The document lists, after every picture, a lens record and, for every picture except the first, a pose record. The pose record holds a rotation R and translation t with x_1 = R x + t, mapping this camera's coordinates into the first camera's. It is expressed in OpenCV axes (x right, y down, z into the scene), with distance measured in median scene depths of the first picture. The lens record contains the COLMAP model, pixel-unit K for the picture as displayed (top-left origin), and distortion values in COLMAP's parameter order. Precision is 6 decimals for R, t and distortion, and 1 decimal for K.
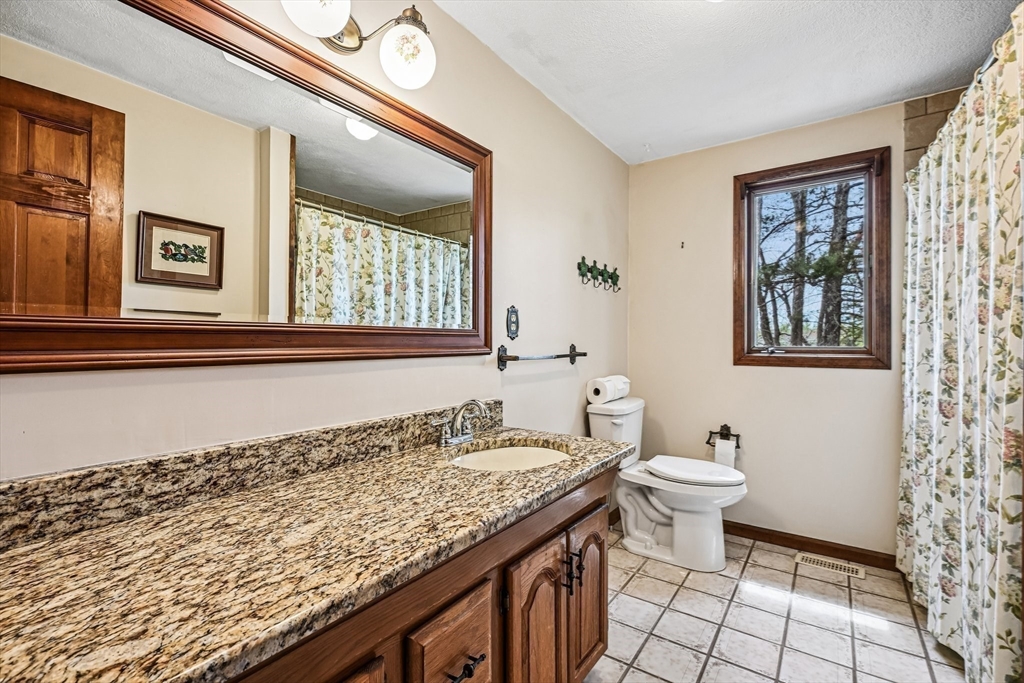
lens RADIAL K [[460.6, 0, 516.8], [0, 460.6, 336.8], [0, 0, 1]] dist [0.009051, -0.000577]
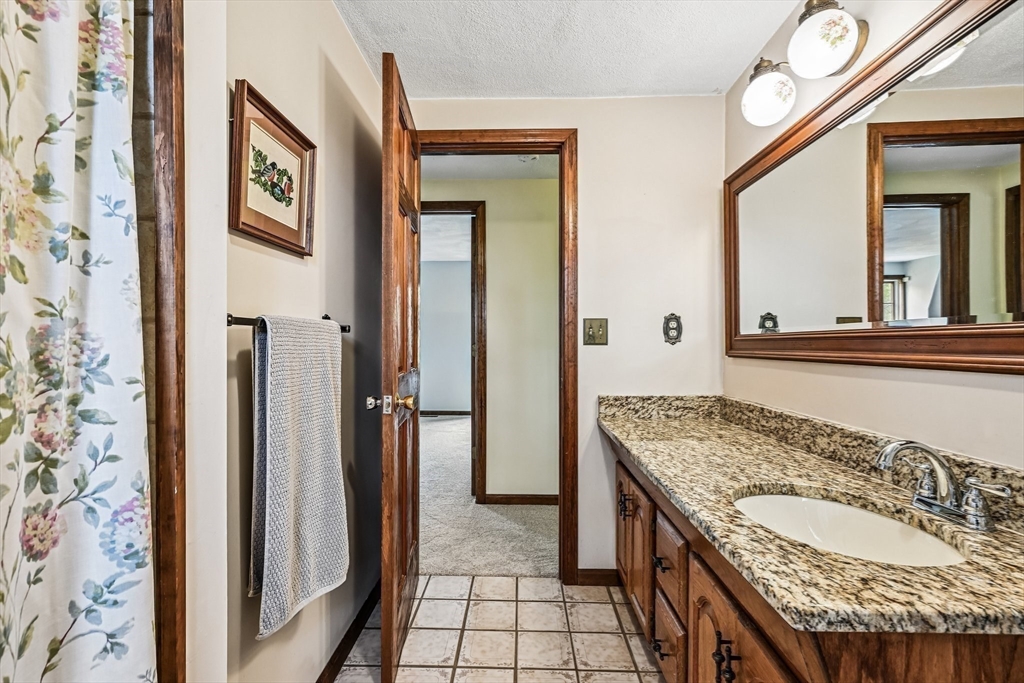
lens RADIAL K [[460.6, 0, 511.9], [0, 460.6, 341.9], [0, 0, 1]] dist [0.009051, -0.000577]
pose [[-0.840535, -0.008888, -0.541684, 0.842899], [0.000357, 0.999856, -0.016959, 0.020200], [0.541757, -0.014448, -0.840411, 1.520827]]
